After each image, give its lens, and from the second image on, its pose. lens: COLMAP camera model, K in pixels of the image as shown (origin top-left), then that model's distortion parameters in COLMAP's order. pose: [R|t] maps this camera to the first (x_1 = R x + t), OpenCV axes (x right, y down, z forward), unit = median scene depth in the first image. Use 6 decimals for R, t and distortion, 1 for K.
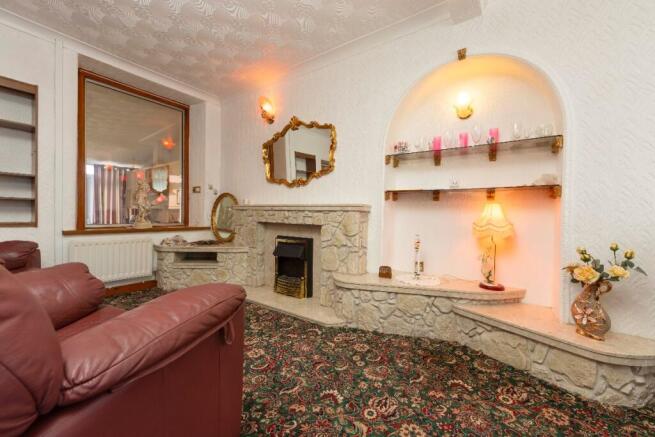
lens RADIAL K [[263.3, 0, 331.5], [0, 263.3, 218.9], [0, 0, 1]] dist [0.003617, -0.000957]
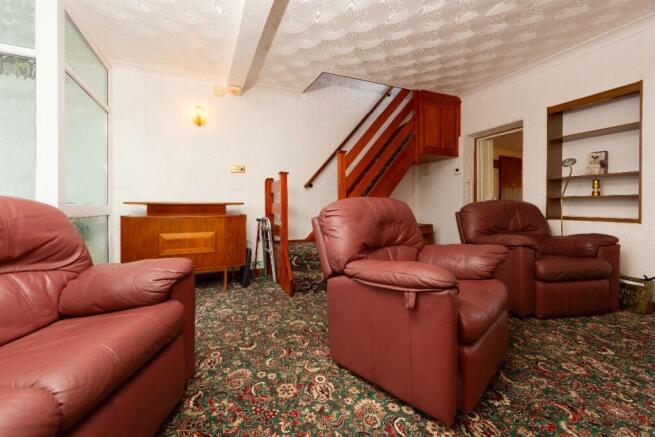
lens RADIAL K [[263.3, 0, 323.7], [0, 263.3, 217.2], [0, 0, 1]] dist [0.003617, -0.000957]
pose [[-0.508532, 0.022456, -0.860750, 0.618564], [-0.023032, 0.998947, 0.039669, -0.005099], [0.860735, 0.039998, -0.507480, 0.871727]]
